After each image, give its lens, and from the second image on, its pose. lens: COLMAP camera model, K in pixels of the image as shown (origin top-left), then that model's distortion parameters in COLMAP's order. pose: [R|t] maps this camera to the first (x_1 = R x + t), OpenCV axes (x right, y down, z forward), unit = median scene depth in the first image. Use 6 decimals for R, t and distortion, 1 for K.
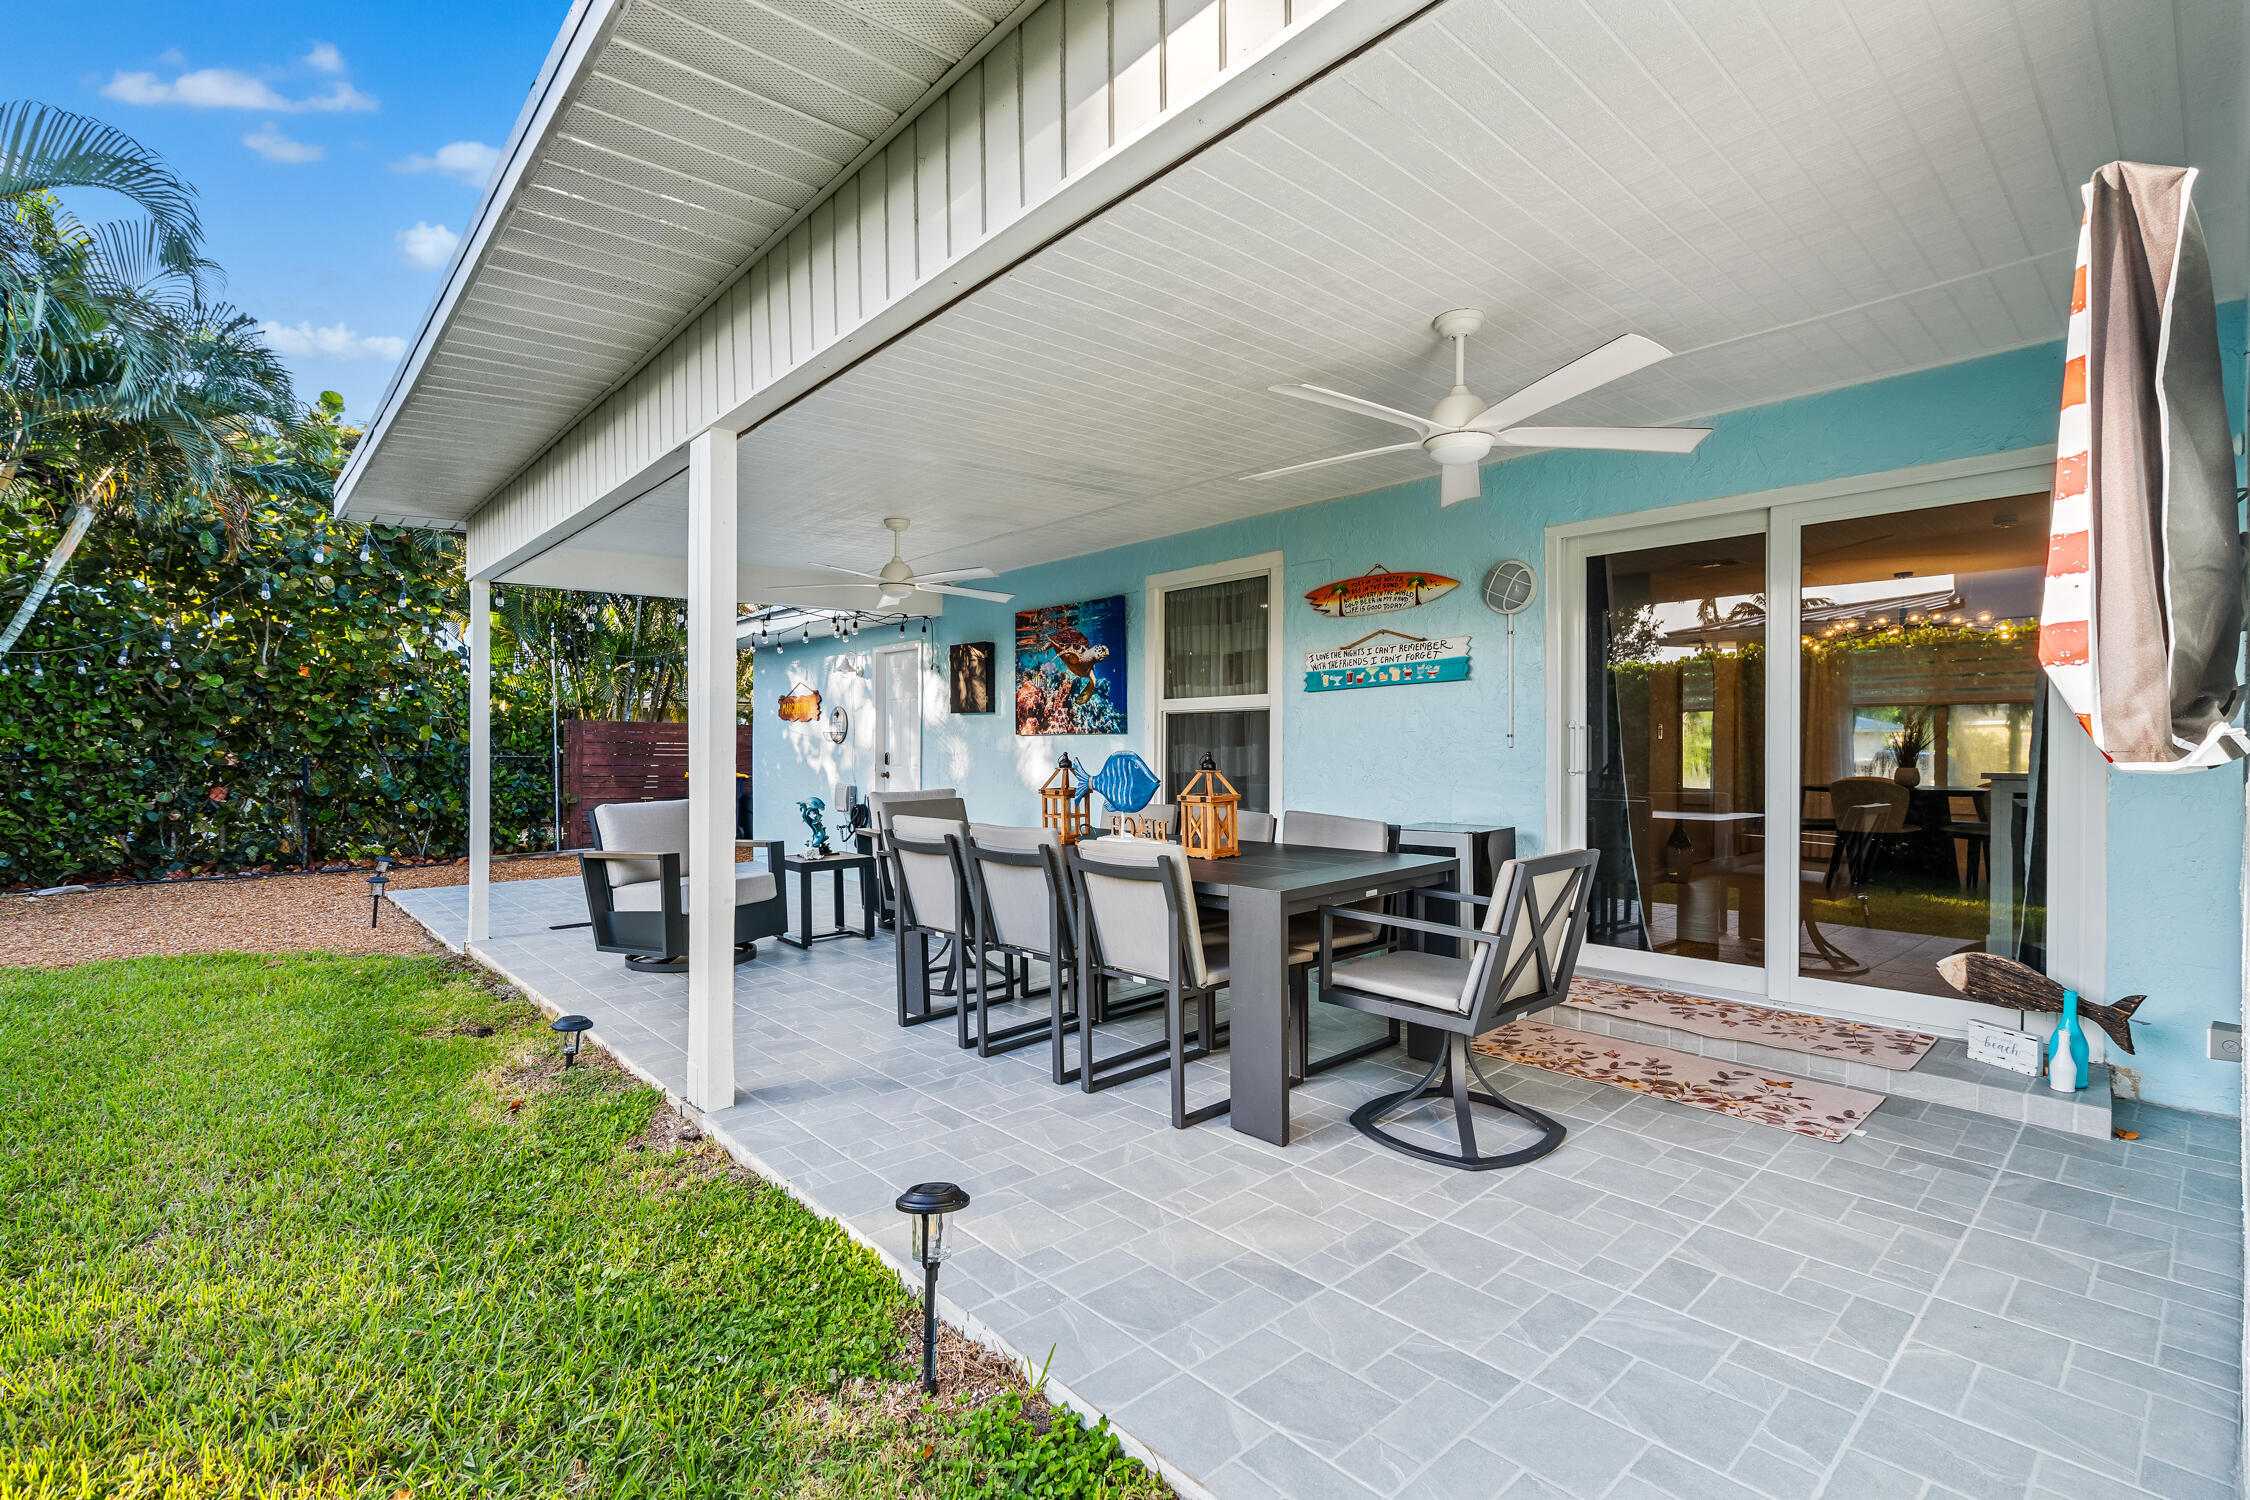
lens RADIAL K [[1017.9, 0, 1131.0], [0, 1017.9, 746.1], [0, 0, 1]] dist [0.000761, 0.000458]
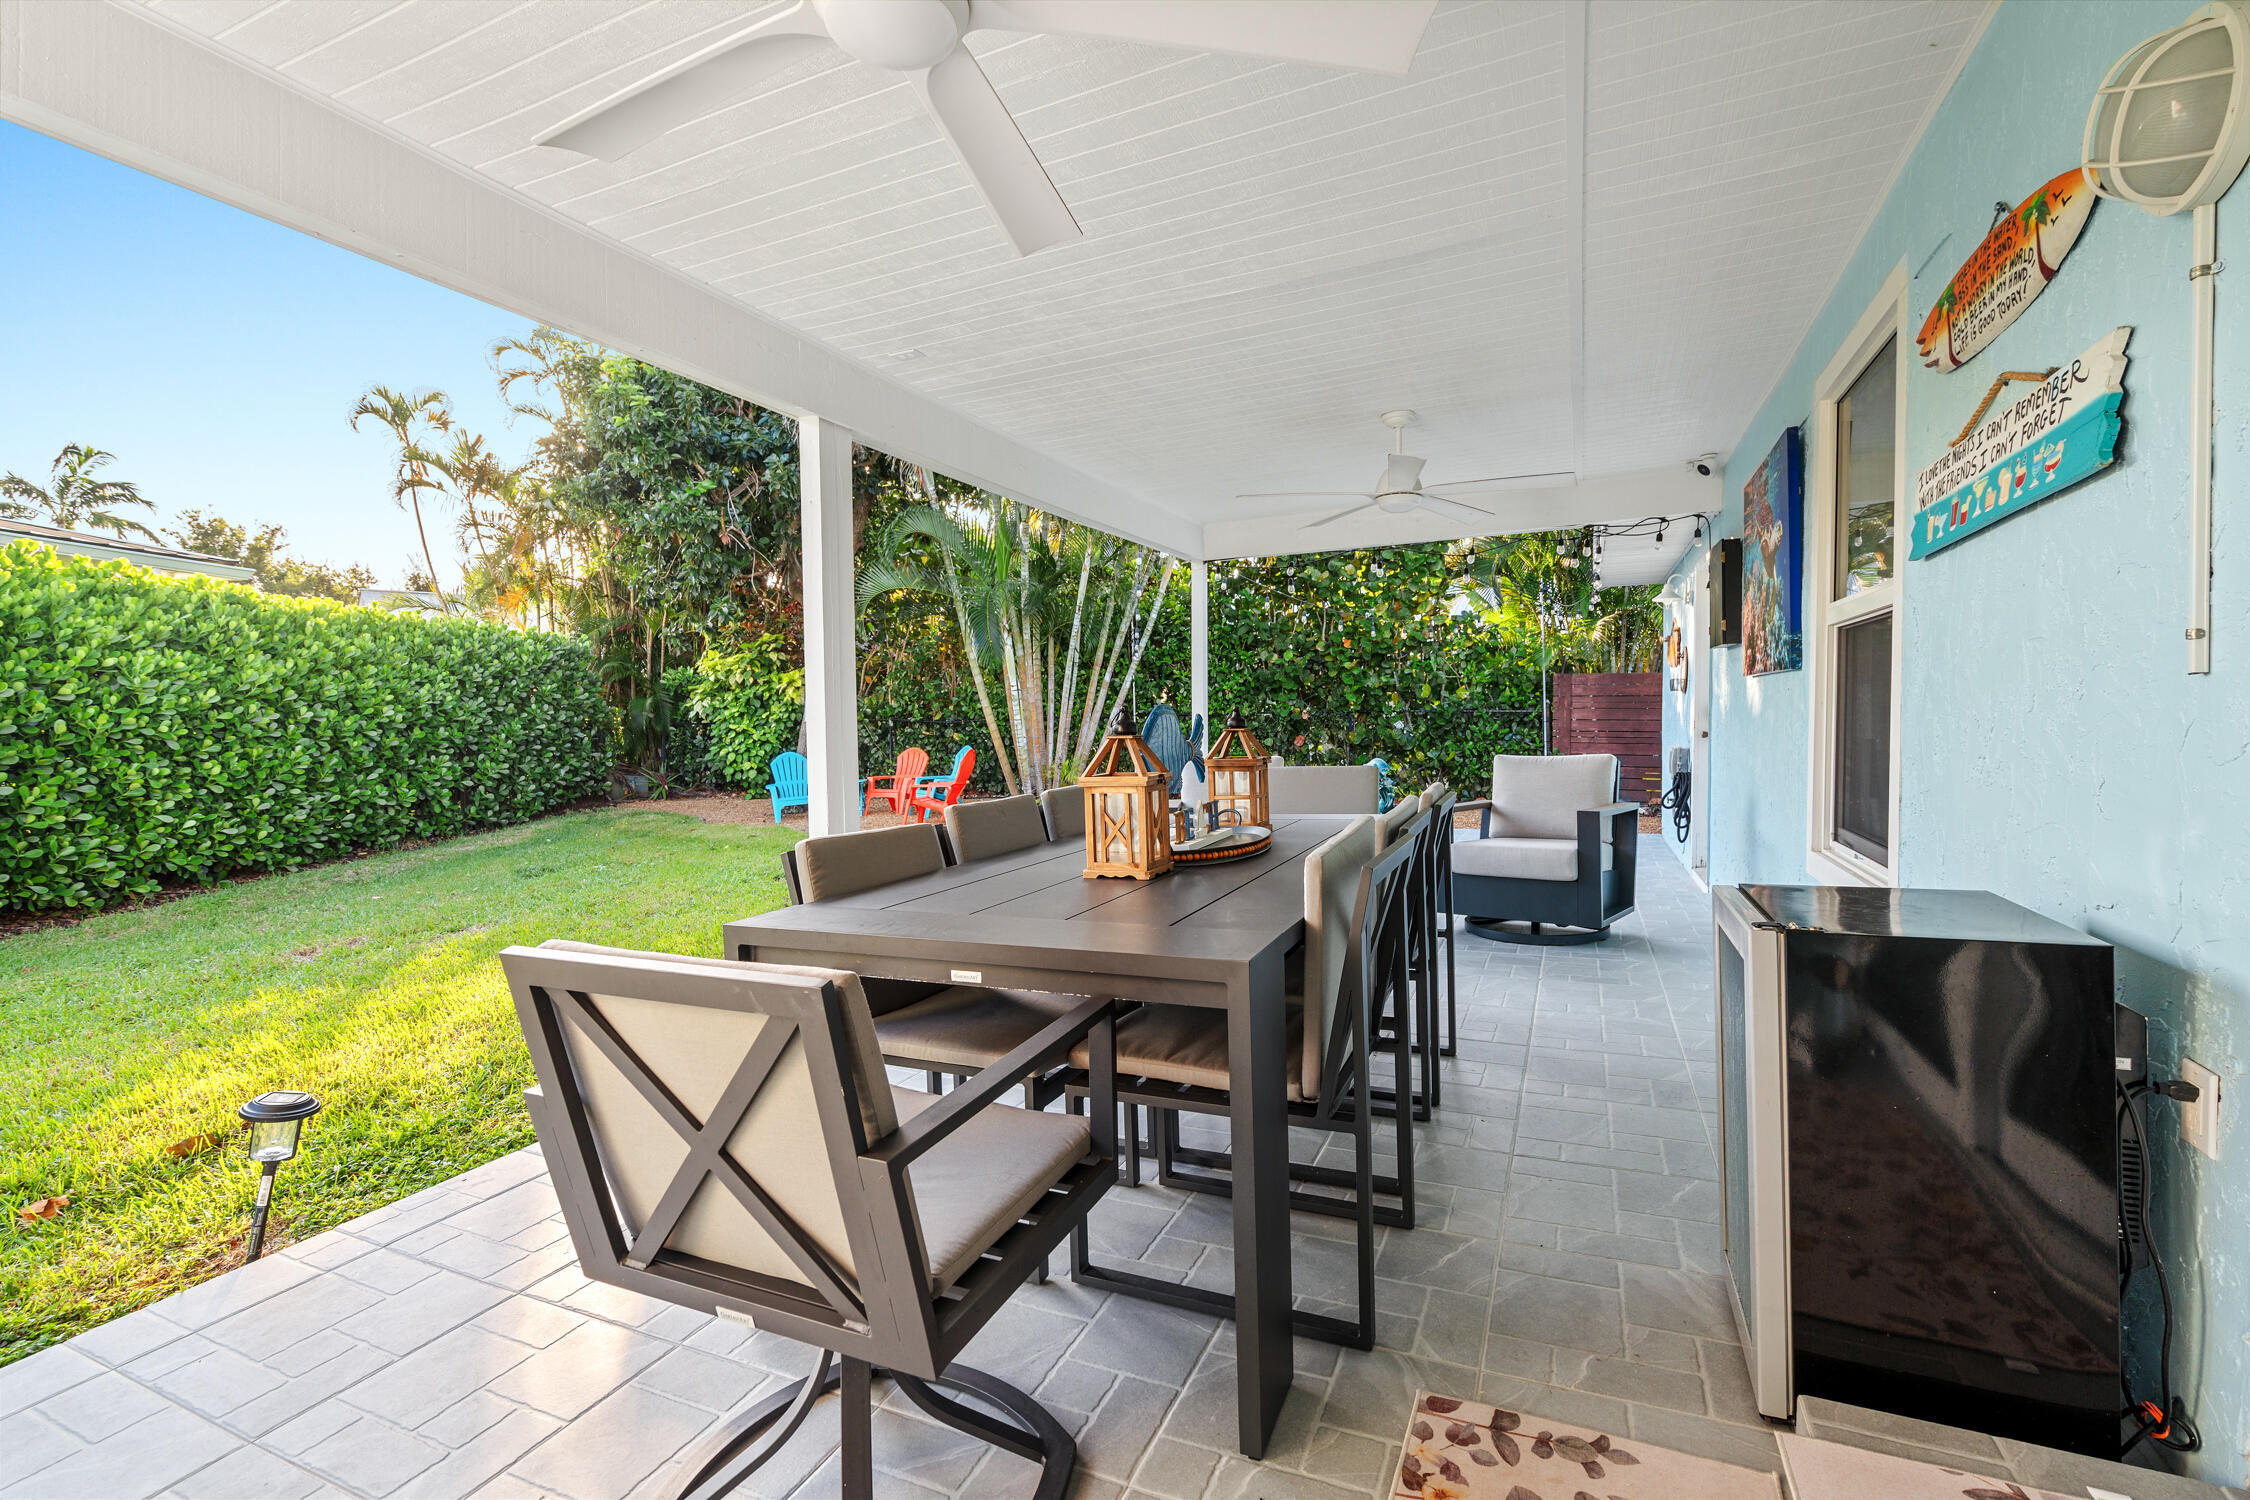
lens RADIAL K [[1017.9, 0, 1127.3], [0, 1017.9, 744.4], [0, 0, 1]] dist [0.000761, 0.000458]
pose [[0.406308, 0.025112, -0.913391, 0.354411], [0.015520, 0.999288, 0.034377, 0.004035], [0.913604, -0.028143, 0.405629, 0.410527]]
